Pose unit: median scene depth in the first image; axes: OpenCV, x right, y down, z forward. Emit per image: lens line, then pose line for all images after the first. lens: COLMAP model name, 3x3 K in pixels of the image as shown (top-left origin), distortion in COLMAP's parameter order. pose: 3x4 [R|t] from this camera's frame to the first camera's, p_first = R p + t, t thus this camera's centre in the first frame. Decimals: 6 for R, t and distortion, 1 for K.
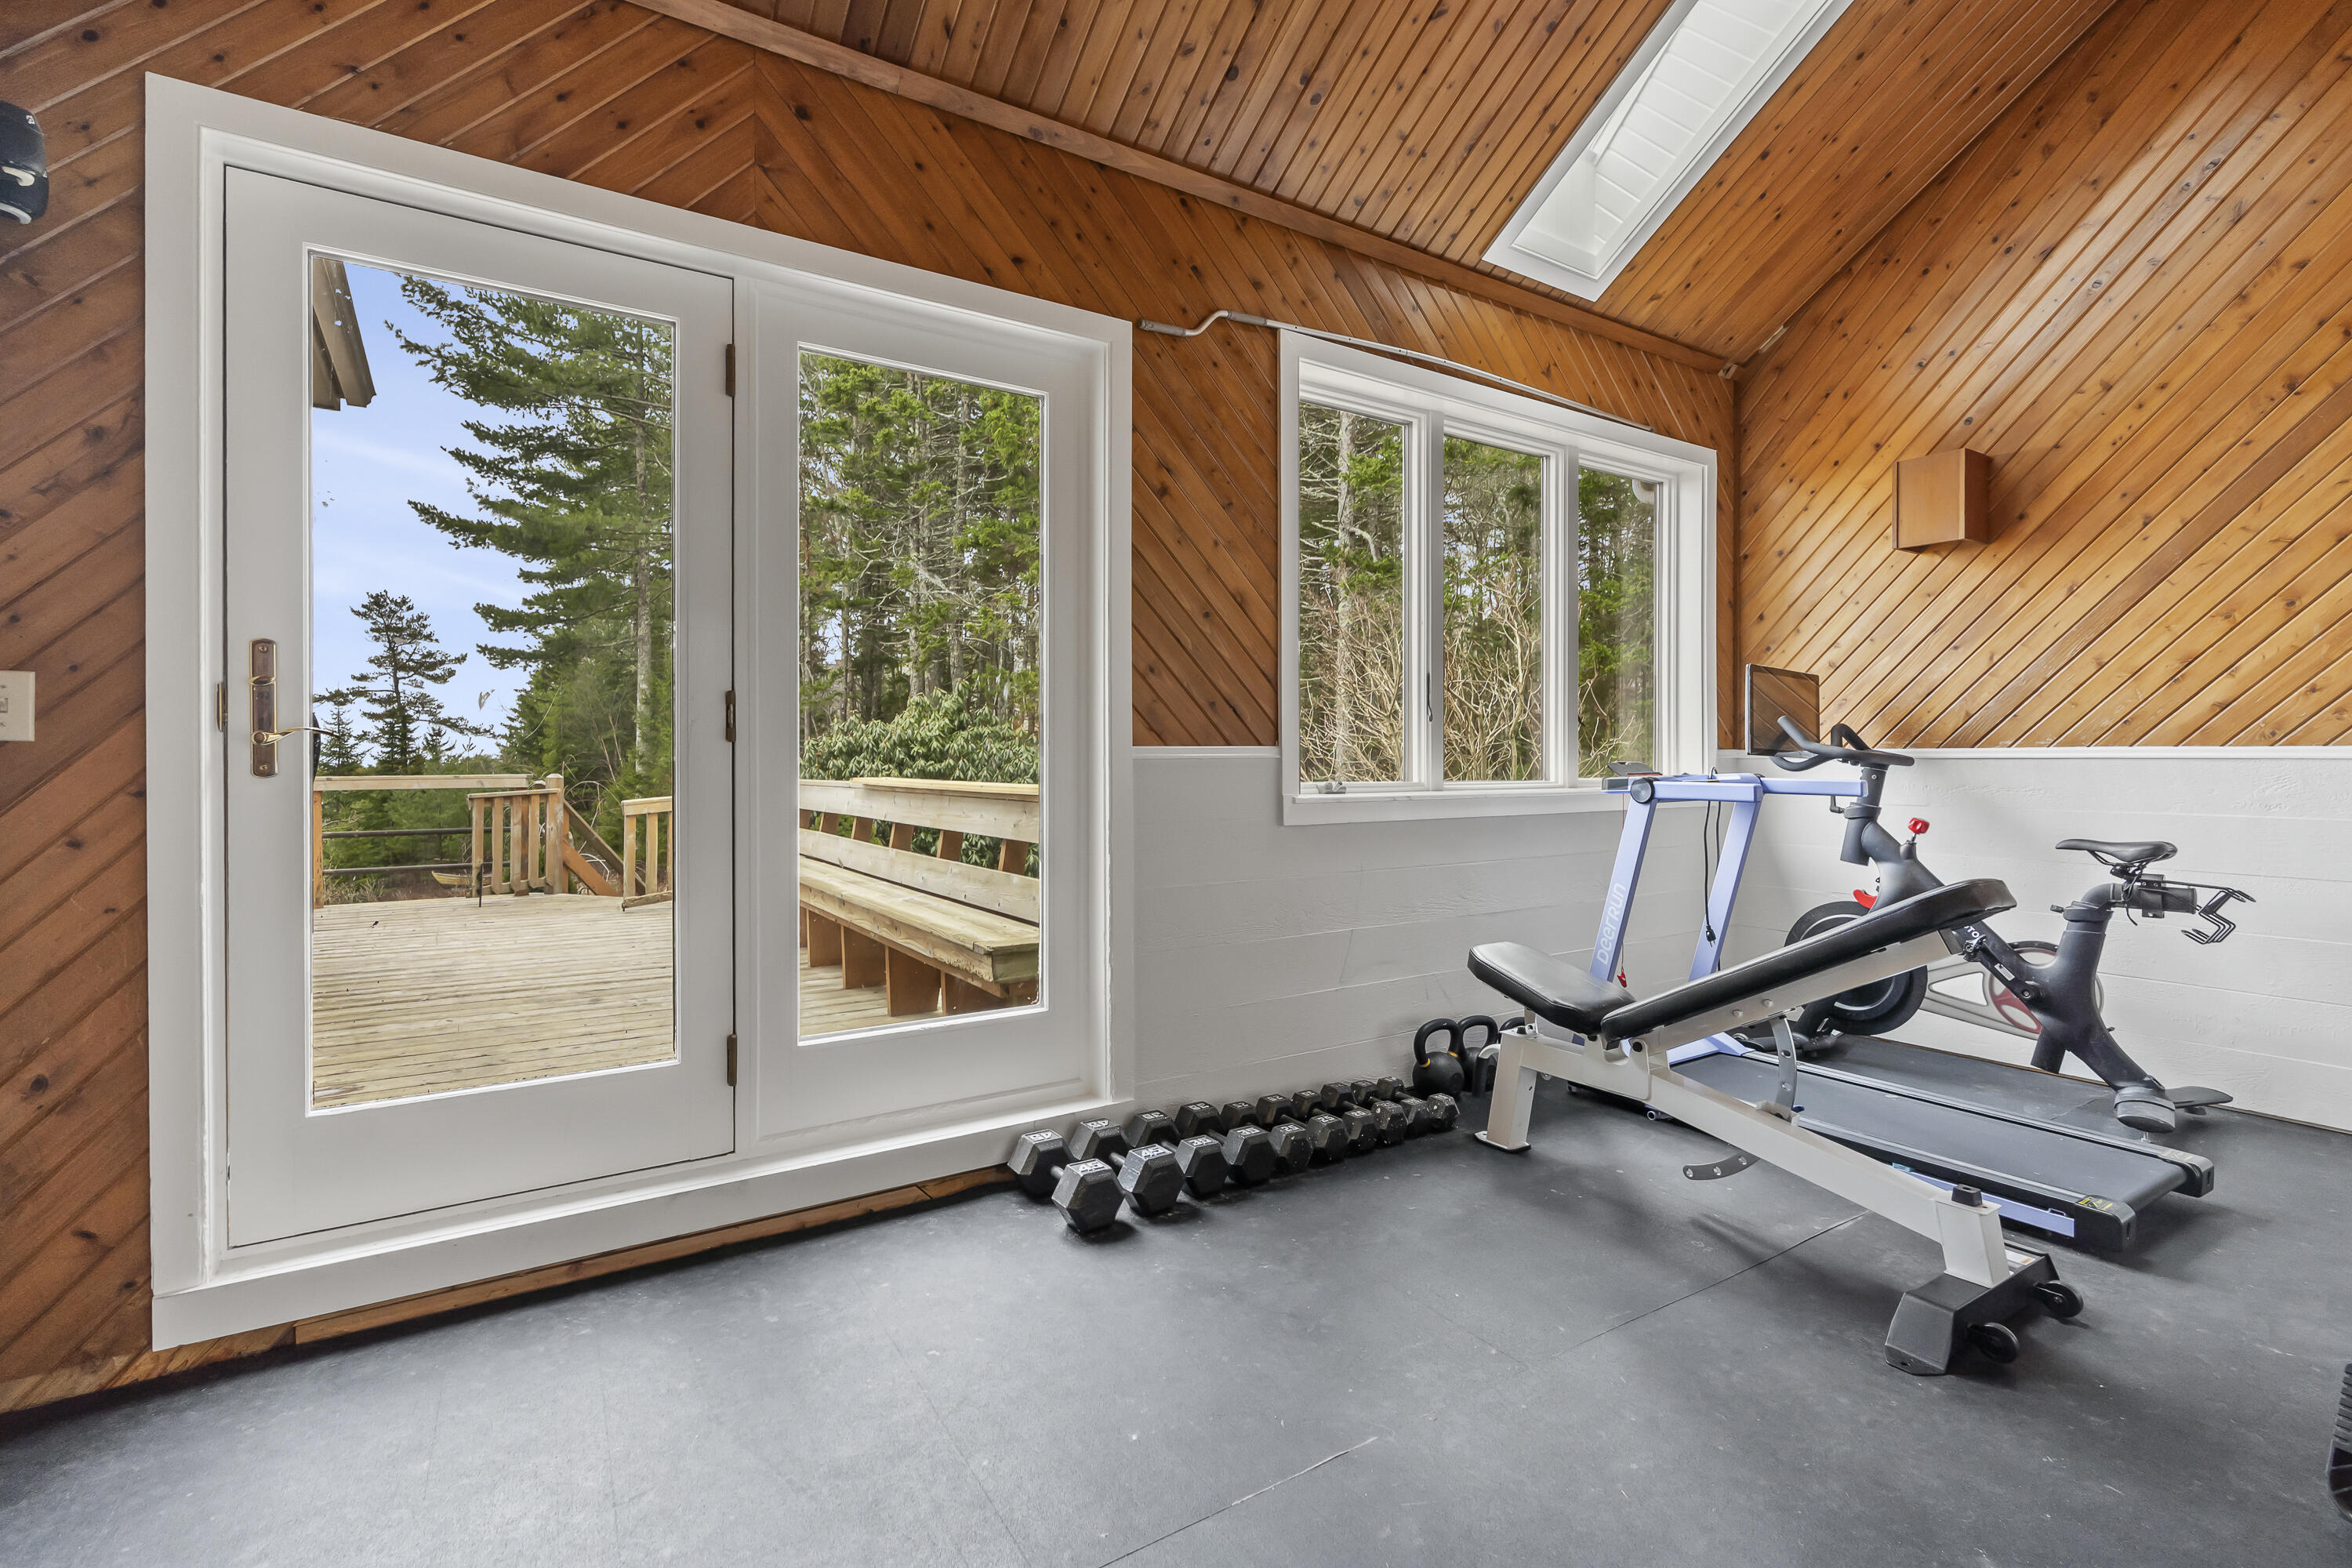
lens RADIAL K [[1101.2, 0, 1182.0], [0, 1101.2, 762.2], [0, 0, 1]] dist [-0.000073, 0.000801]
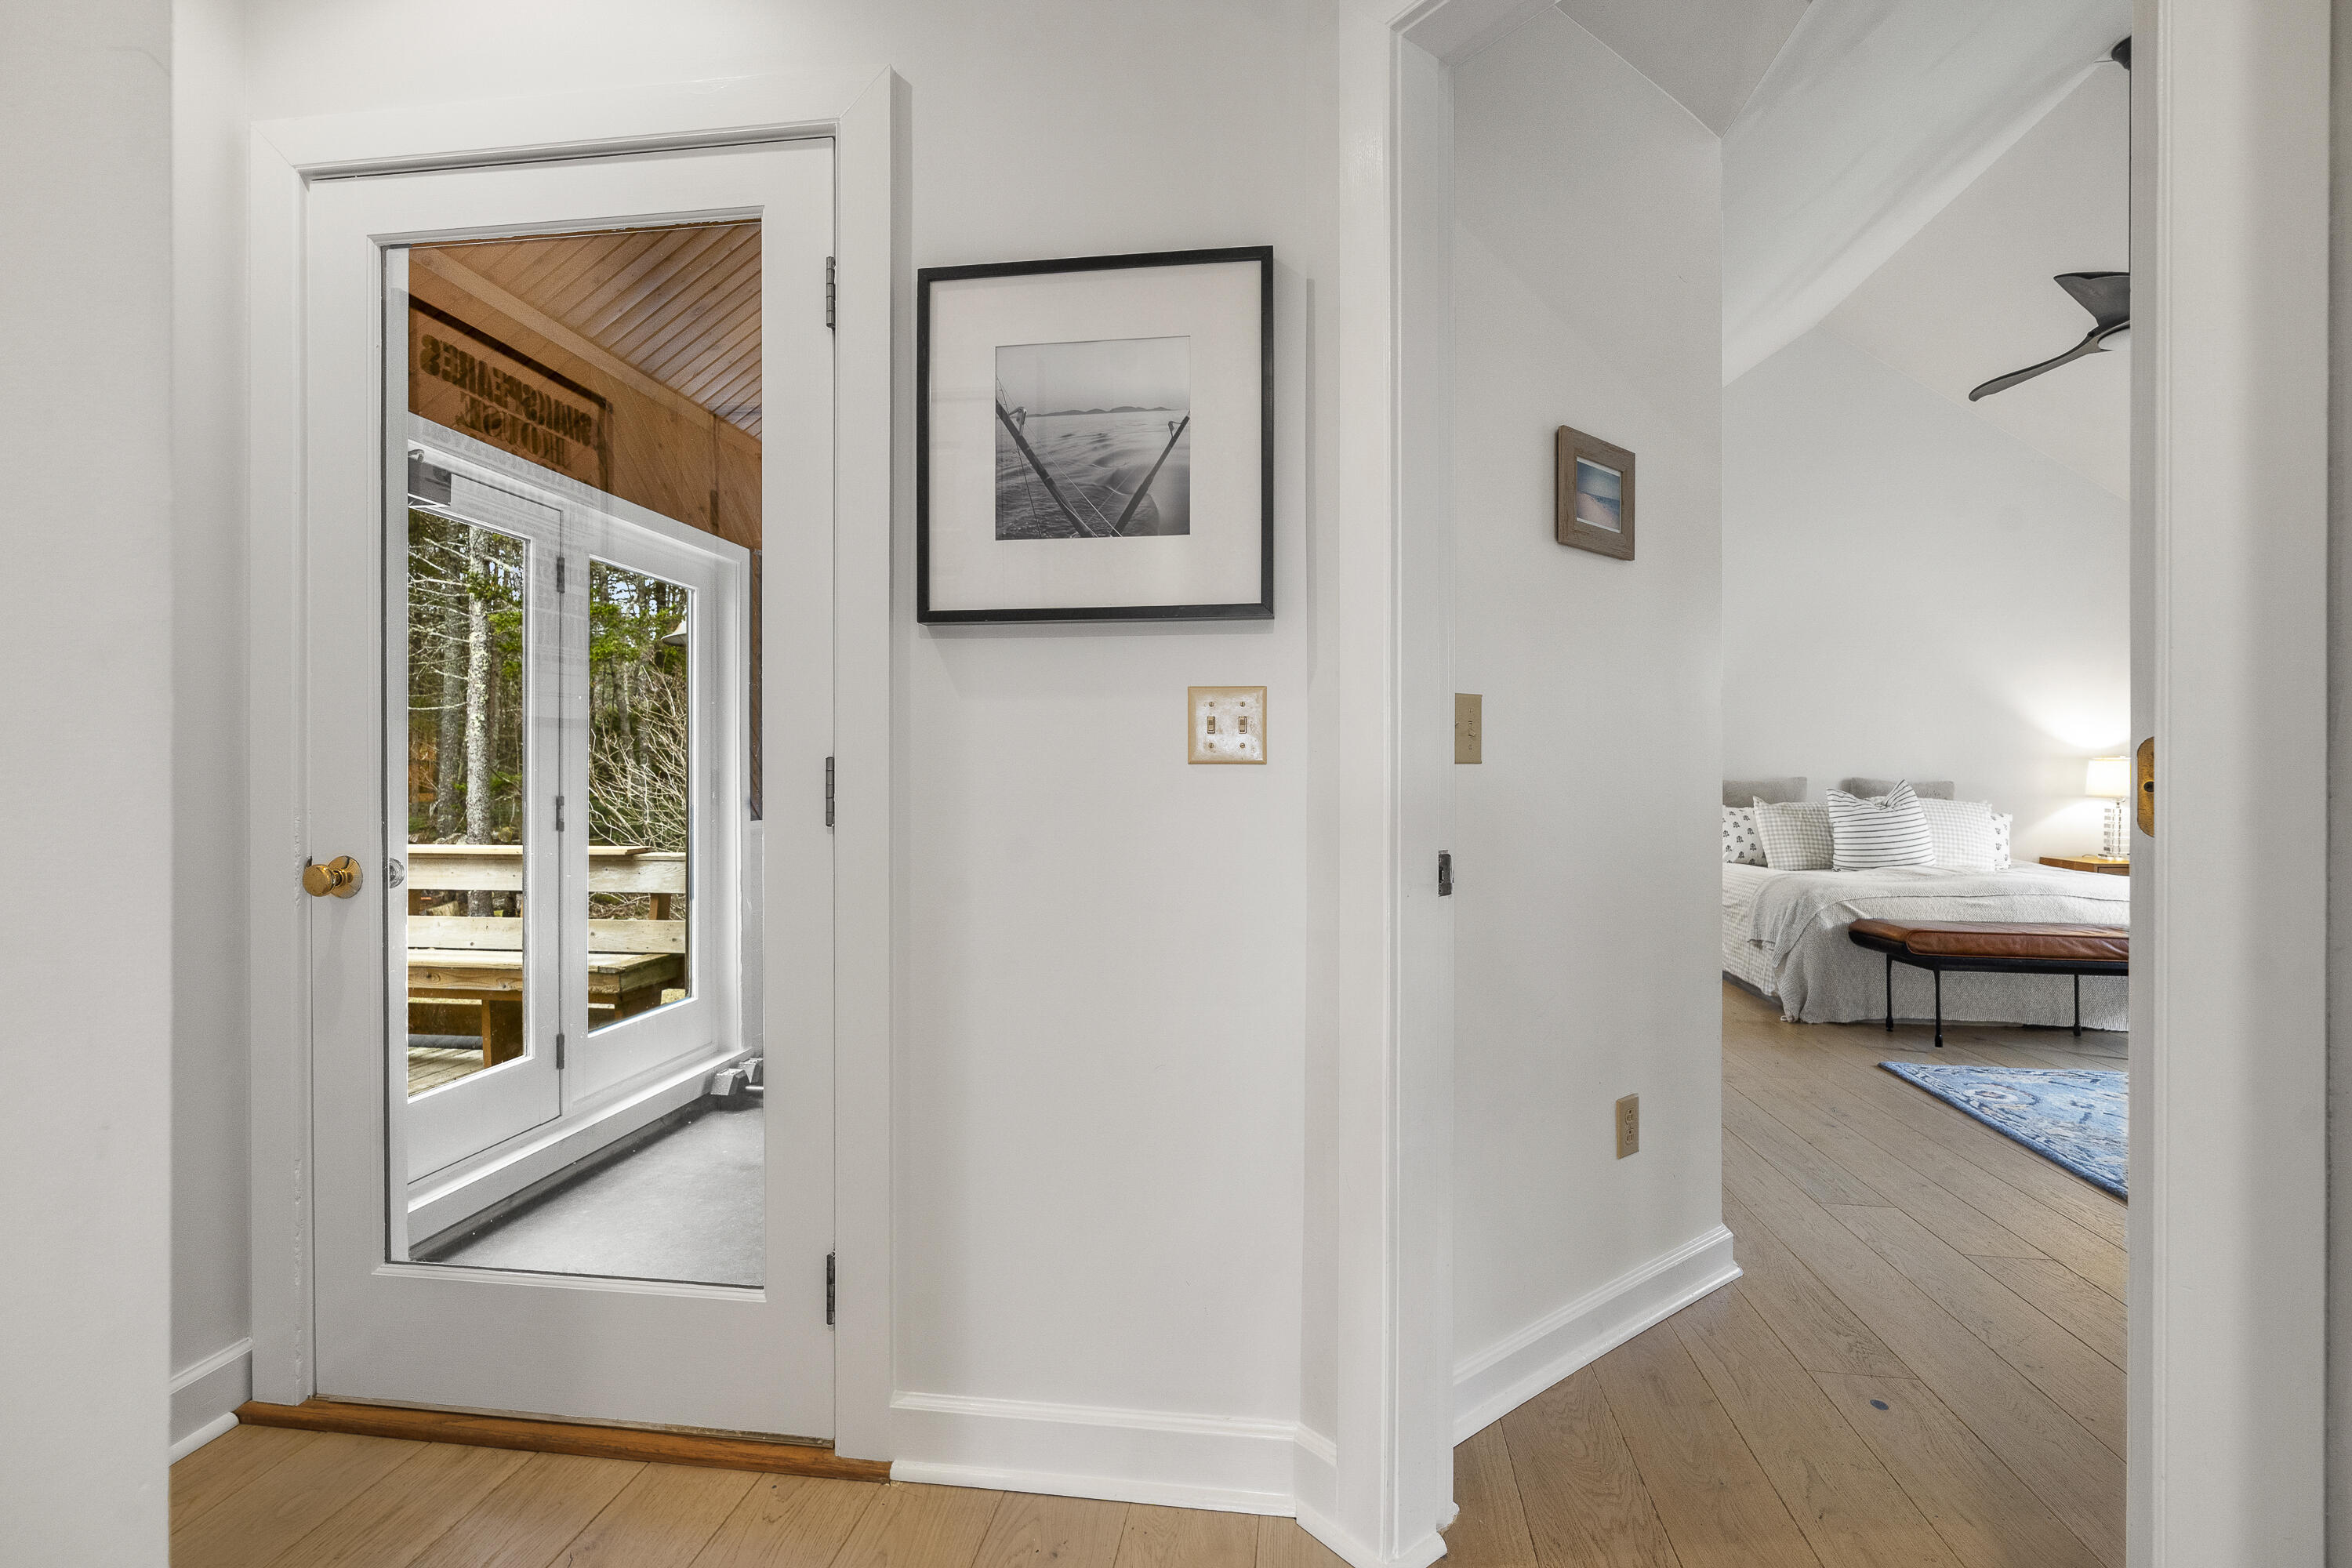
lens RADIAL K [[1068.7, 0, 1176.0], [0, 1068.7, 784.0], [0, 0, 1]] dist [0.000478, 0.000564]
pose [[0.653514, -0.003072, 0.756908, -0.692501], [-0.002573, 0.999977, 0.006280, -0.067736], [-0.756910, -0.006052, 0.653491, -0.387788]]
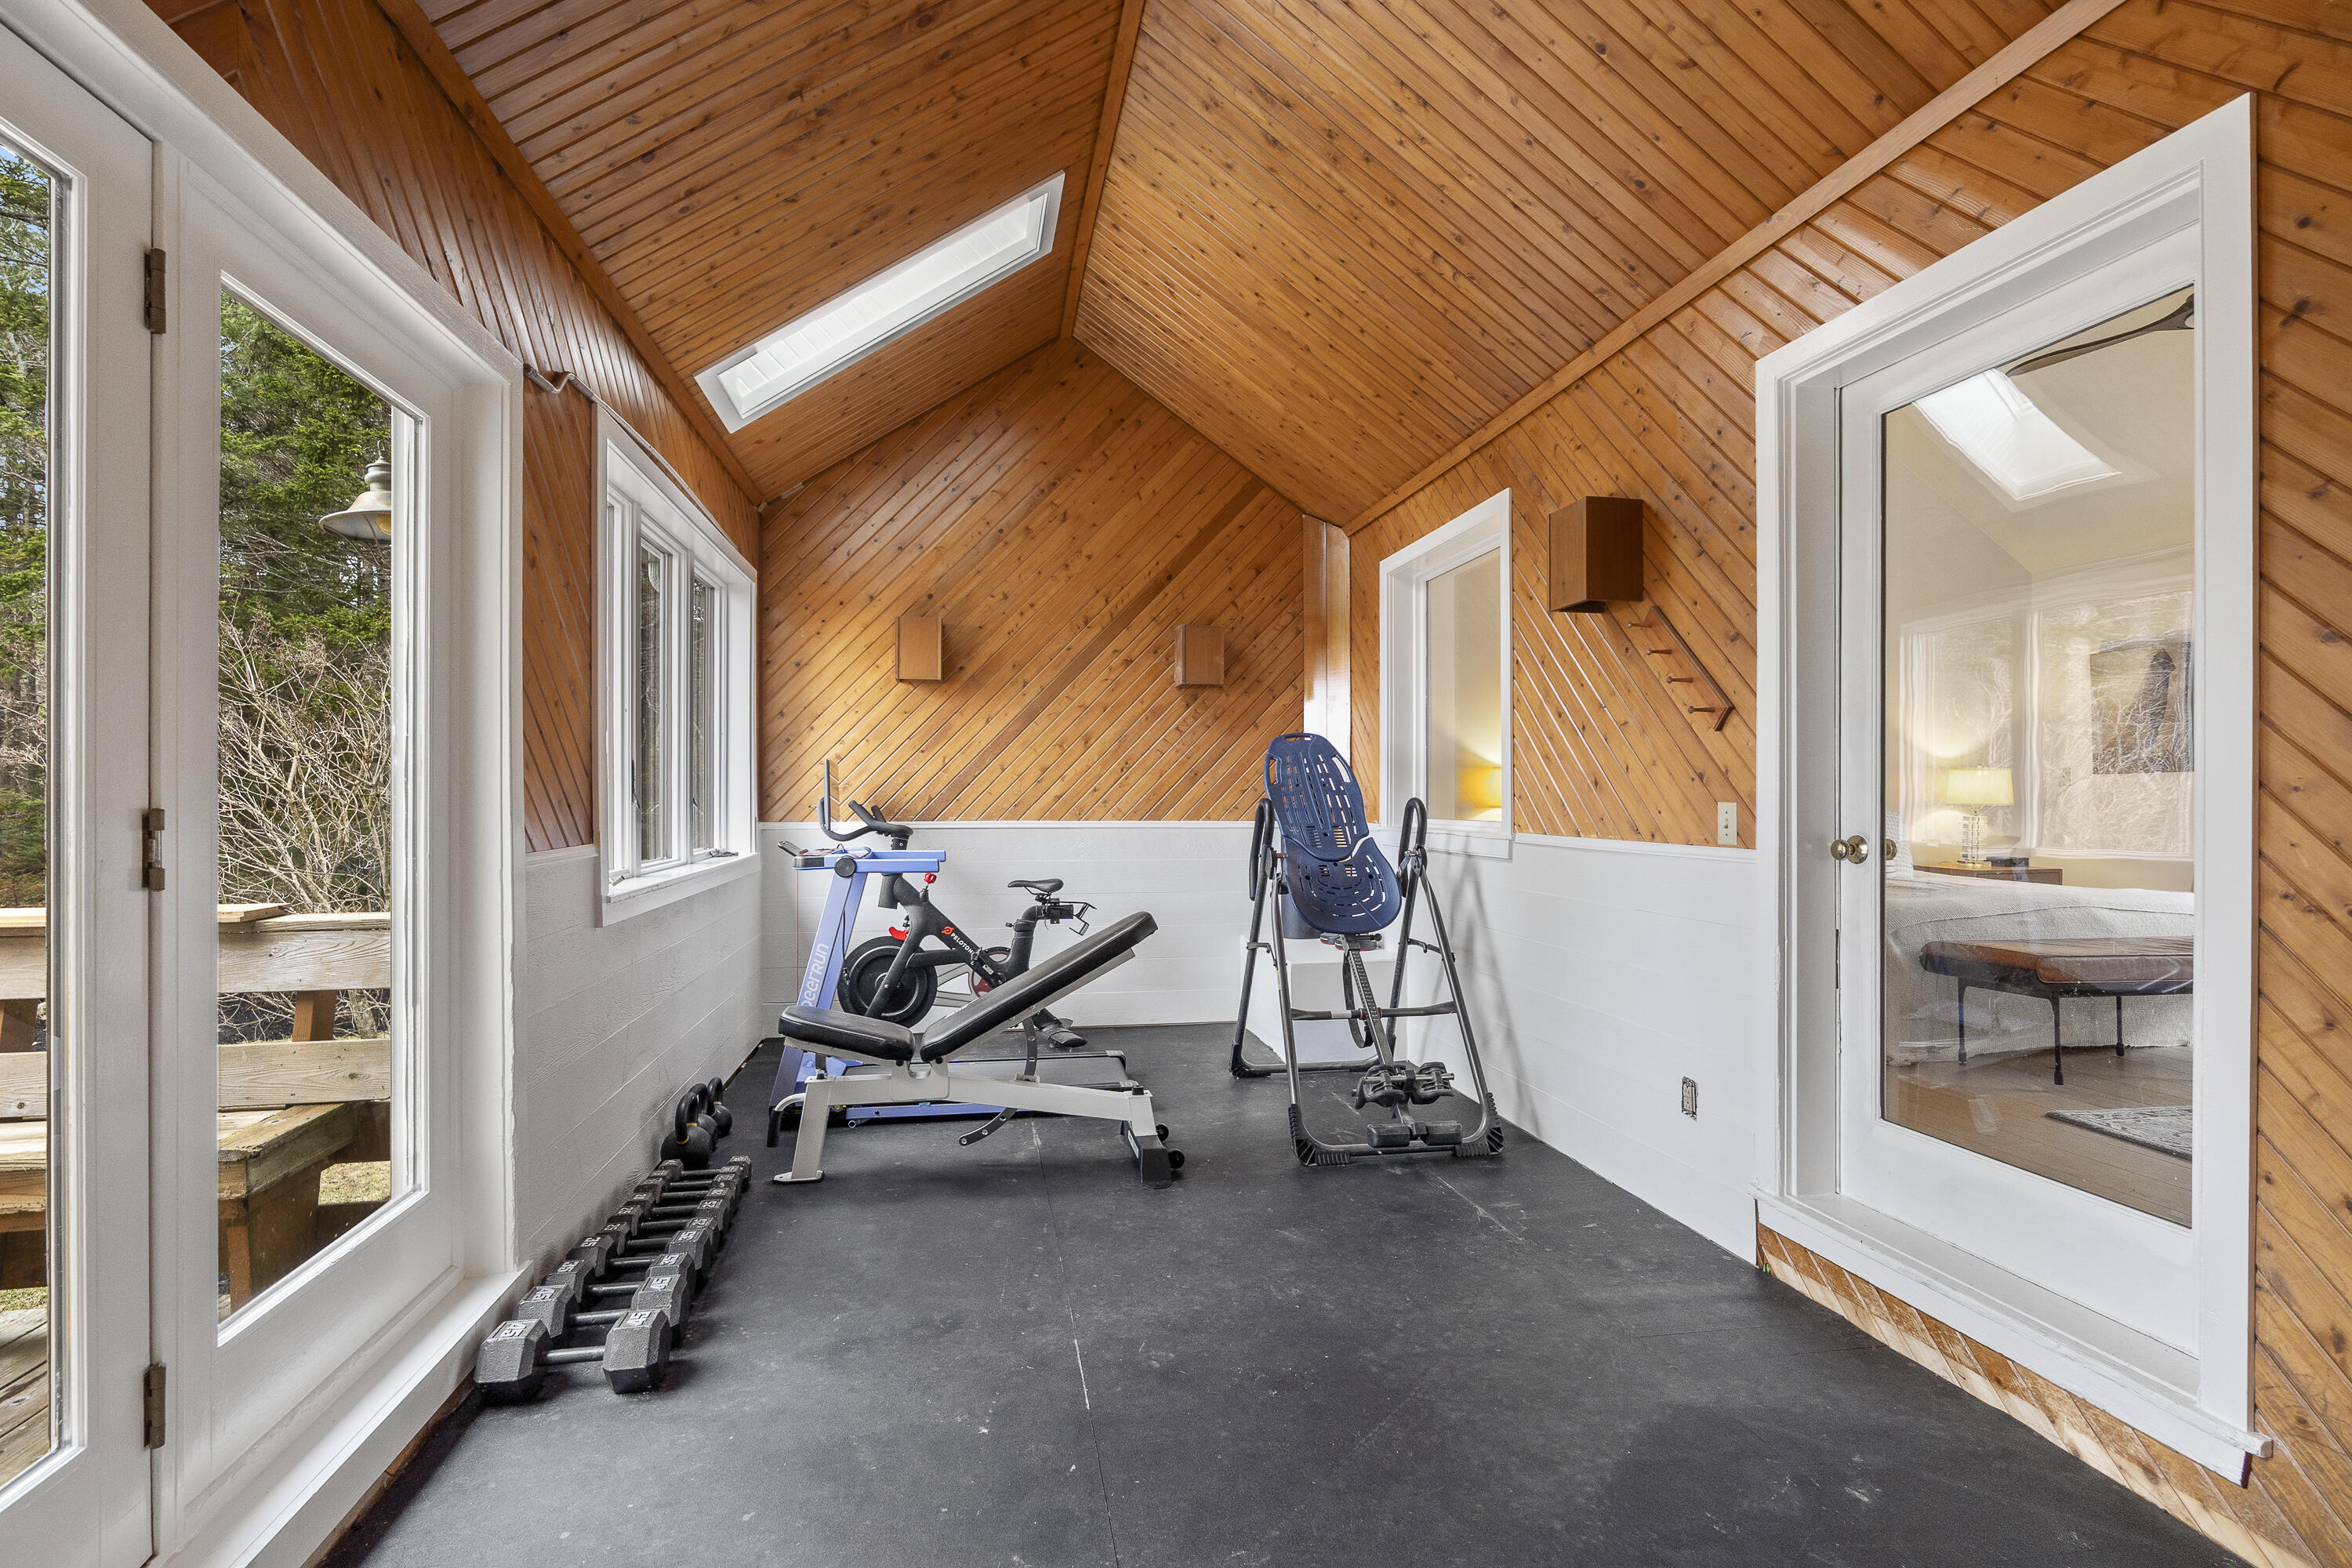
lens RADIAL K [[1074.4, 0, 1187.4], [0, 1074.4, 798.0], [0, 0, 1]] dist [-0.000424, 0.000302]
pose [[0.379001, -0.001259, 0.925396, -0.549439], [-0.001573, 0.999997, 0.002005, -0.054107], [-0.925395, -0.002216, 0.378997, 0.170311]]
